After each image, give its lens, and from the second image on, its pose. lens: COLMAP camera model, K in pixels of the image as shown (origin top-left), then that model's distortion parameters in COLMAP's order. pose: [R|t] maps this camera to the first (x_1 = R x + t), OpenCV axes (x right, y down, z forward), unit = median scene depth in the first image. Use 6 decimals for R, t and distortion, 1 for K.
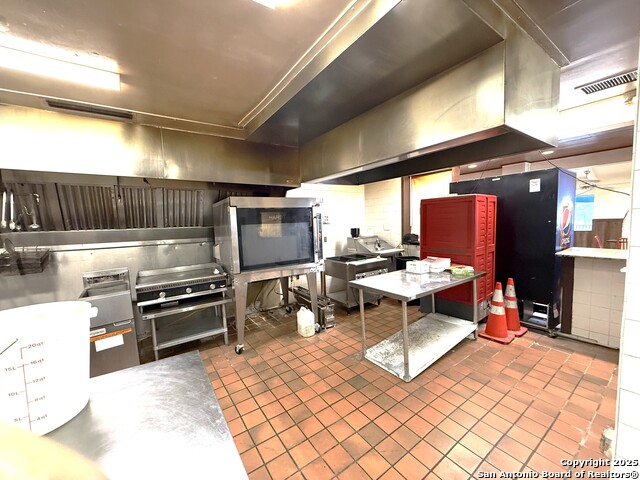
lens RADIAL K [[255.1, 0, 317.7], [0, 255.1, 241.5], [0, 0, 1]] dist [-0.001192, 0.001054]
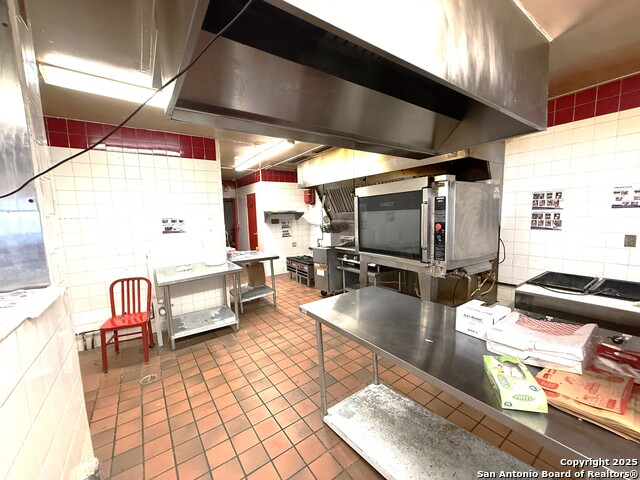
lens RADIAL K [[255.1, 0, 319.0], [0, 255.1, 240.7], [0, 0, 1]] dist [-0.001192, 0.001054]
pose [[0.019096, 0.138170, -0.990224, 1.007746], [-0.054901, 0.989056, 0.136948, -0.093447], [0.998309, 0.051749, 0.026472, 0.899873]]
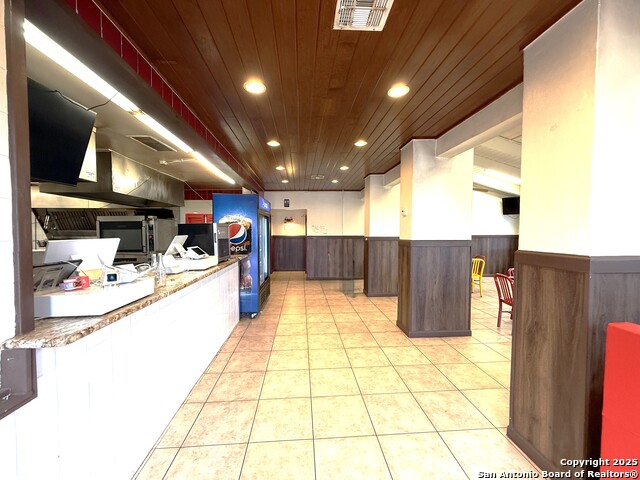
lens RADIAL K [[255.1, 0, 319.3], [0, 255.1, 238.7], [0, 0, 1]] dist [-0.001192, 0.001054]
pose [[0.863752, 0.050169, -0.501414, 2.593631], [-0.070325, 0.997295, -0.021360, -0.080057], [0.498986, 0.053712, 0.864944, 0.109466]]
